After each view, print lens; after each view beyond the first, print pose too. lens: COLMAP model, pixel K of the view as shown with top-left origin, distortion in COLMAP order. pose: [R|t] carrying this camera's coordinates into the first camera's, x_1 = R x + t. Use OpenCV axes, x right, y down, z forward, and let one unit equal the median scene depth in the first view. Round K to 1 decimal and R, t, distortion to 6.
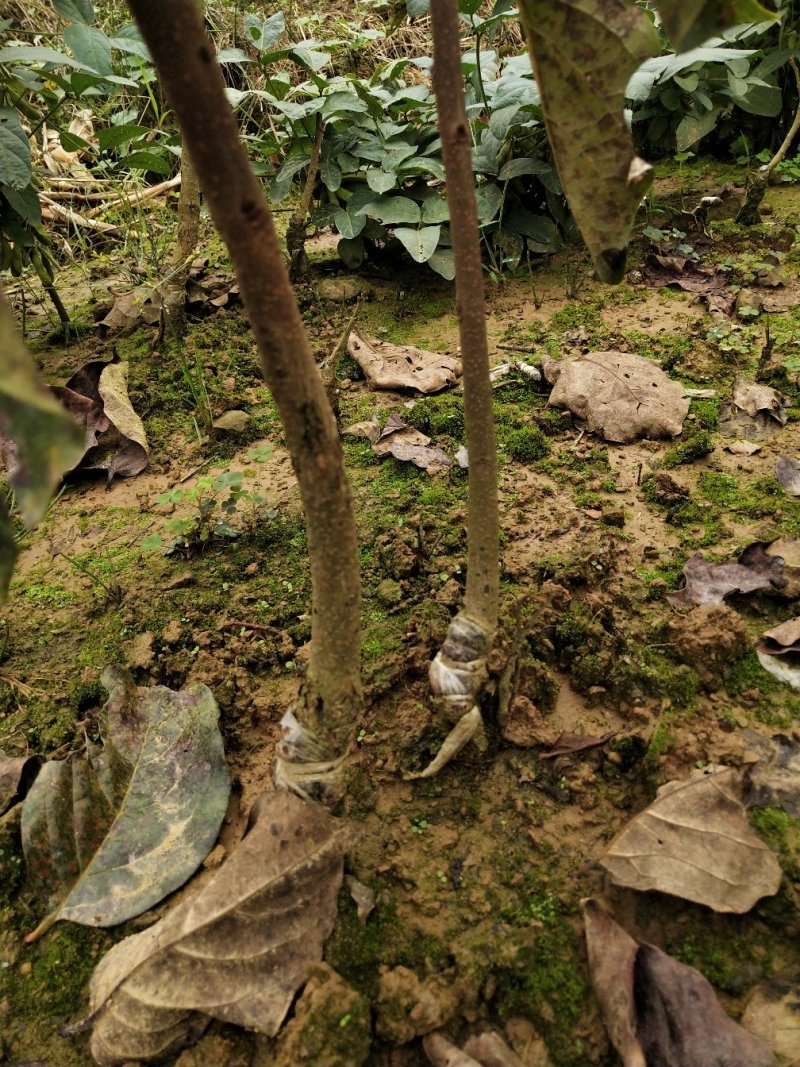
lens RADIAL K [[836.3, 0, 400.0], [0, 836.3, 533.5], [0, 0, 1]] dist [-0.003841, 0.007399]
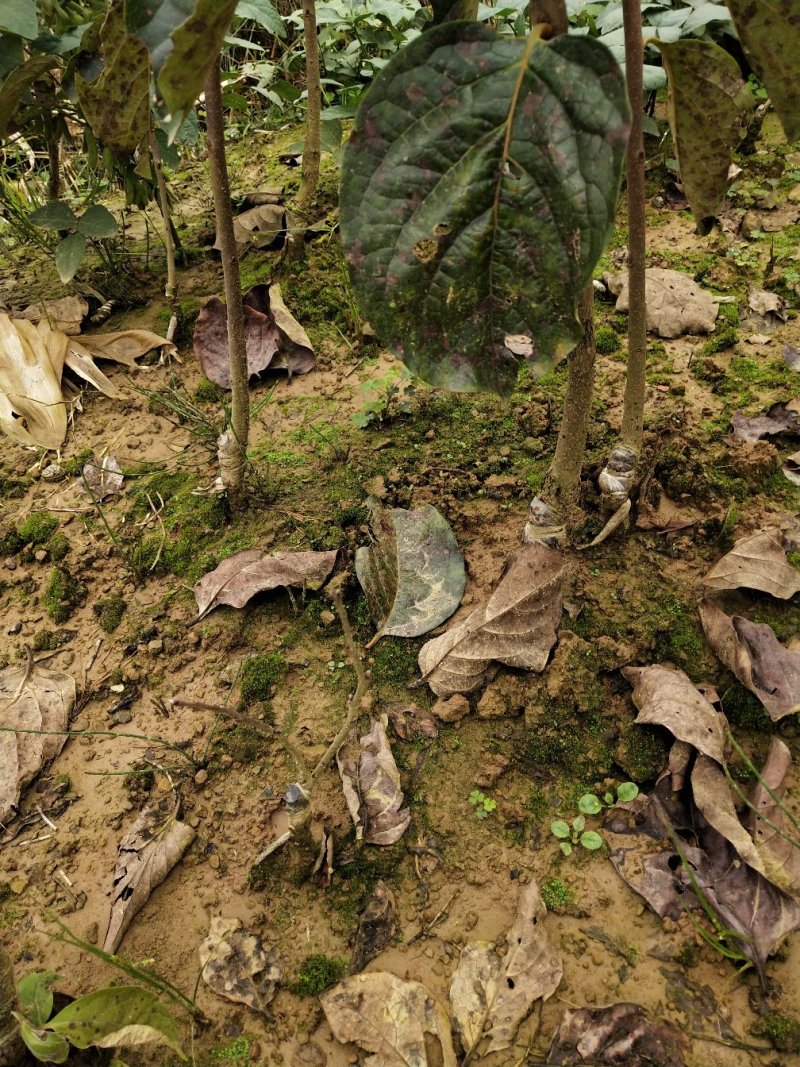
lens RADIAL K [[836.3, 0, 400.0], [0, 836.3, 533.5], [0, 0, 1]] dist [-0.003841, 0.007399]
pose [[0.997871, -0.039061, 0.052236, -0.349458], [0.032894, 0.992924, 0.114105, 0.051981], [-0.056323, -0.112143, 0.992095, -0.496482]]
